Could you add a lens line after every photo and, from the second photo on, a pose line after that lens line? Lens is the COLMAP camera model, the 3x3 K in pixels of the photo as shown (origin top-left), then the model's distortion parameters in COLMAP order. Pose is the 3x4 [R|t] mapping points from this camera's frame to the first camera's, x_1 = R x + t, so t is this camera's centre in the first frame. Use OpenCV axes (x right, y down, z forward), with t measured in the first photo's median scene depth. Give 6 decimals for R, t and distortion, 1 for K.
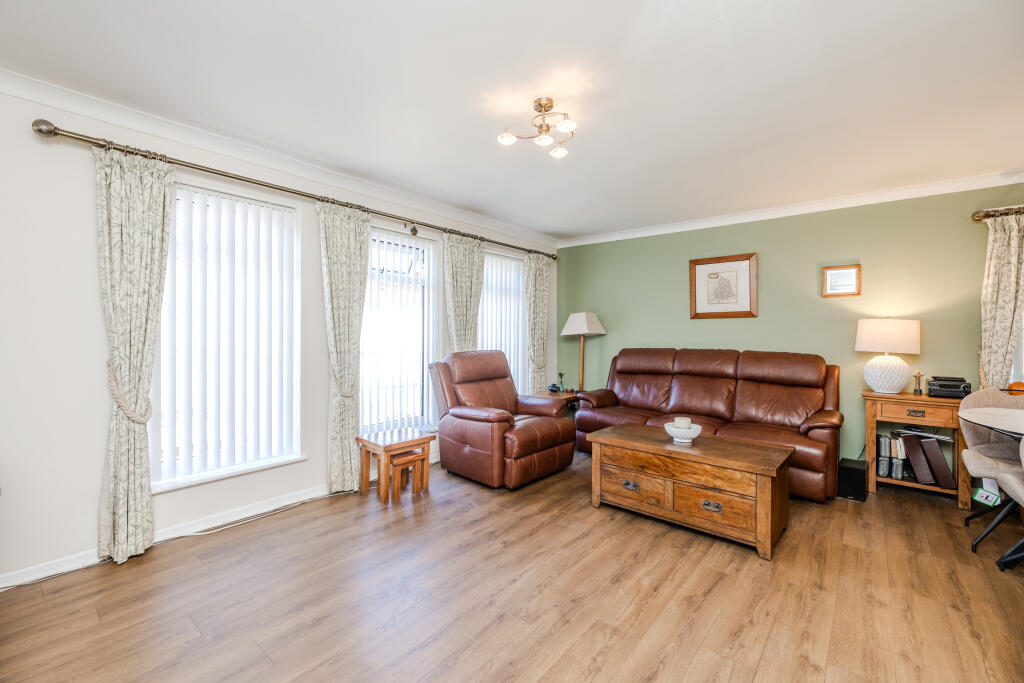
lens RADIAL K [[435.0, 0, 503.6], [0, 435.0, 335.1], [0, 0, 1]] dist [-0.000424, -0.000138]
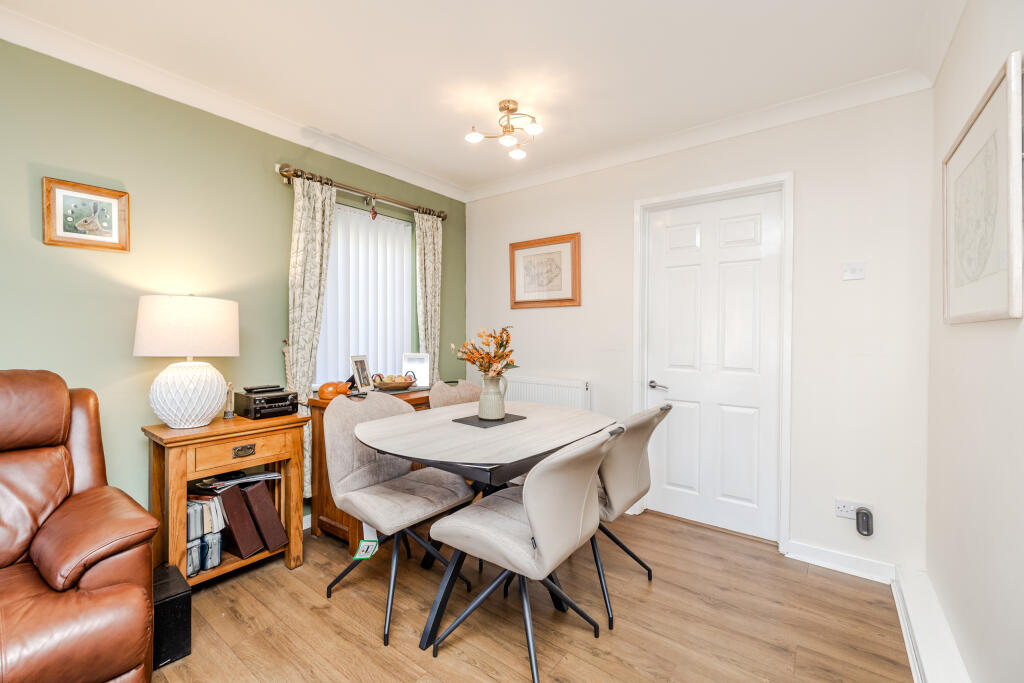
lens RADIAL K [[435.0, 0, 503.6], [0, 435.0, 335.1], [0, 0, 1]] dist [-0.000424, -0.000138]
pose [[-0.037906, -0.008967, 0.999241, 0.302900], [0.000847, 0.999959, 0.009005, 0.007456], [-0.999281, 0.001188, -0.037897, 0.634586]]
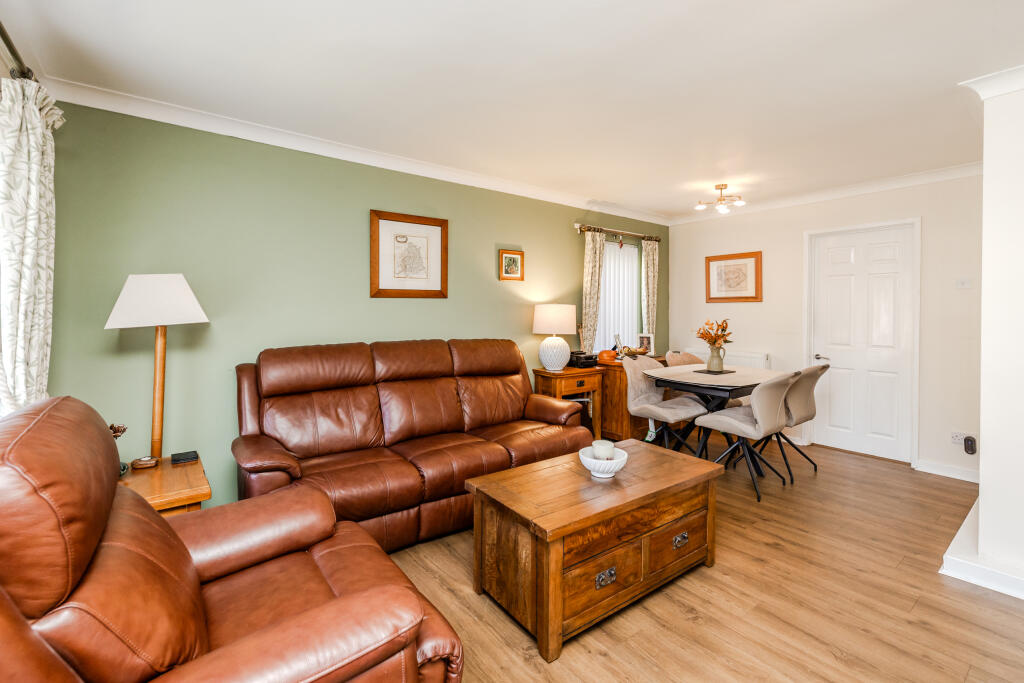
lens RADIAL K [[458.9, 0, 532.6], [0, 458.9, 312.5], [0, 0, 1]] dist [0.001200, -0.000292]
pose [[0.188102, -0.006401, 0.982129, -0.313574], [0.001167, 0.999980, 0.006294, -0.024324], [-0.982149, -0.000037, 0.188106, 0.869374]]
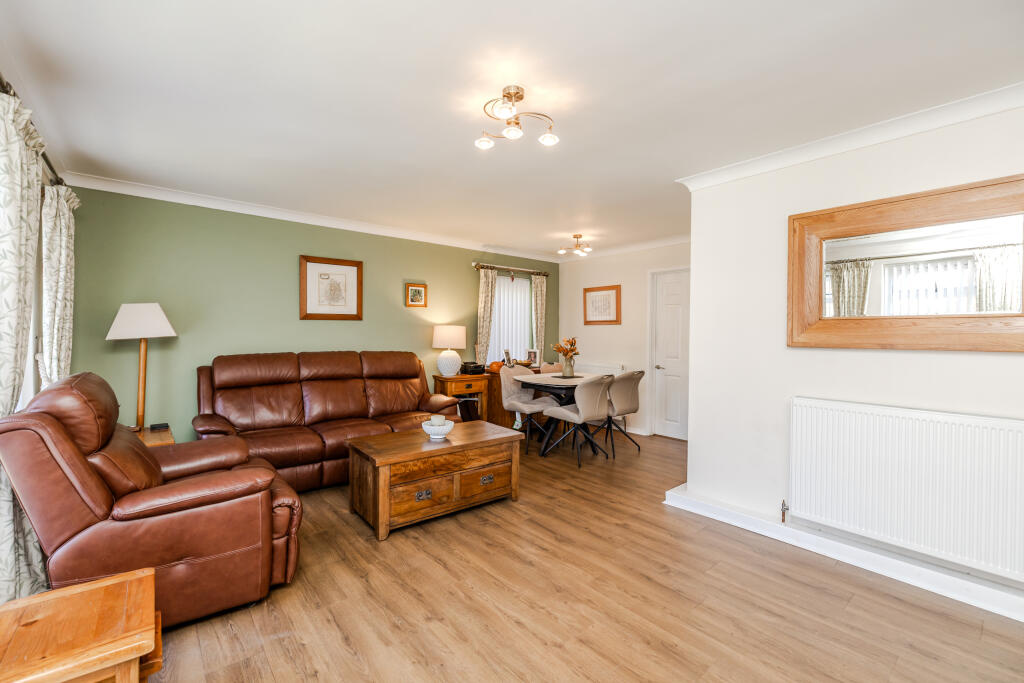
lens RADIAL K [[433.0, 0, 508.5], [0, 433.0, 335.4], [0, 0, 1]] dist [-0.002285, -0.000103]
pose [[0.172598, -0.007958, 0.984960, -0.553763], [-0.002723, 0.999960, 0.008556, -0.017479], [-0.984989, -0.004159, 0.172569, 0.574554]]
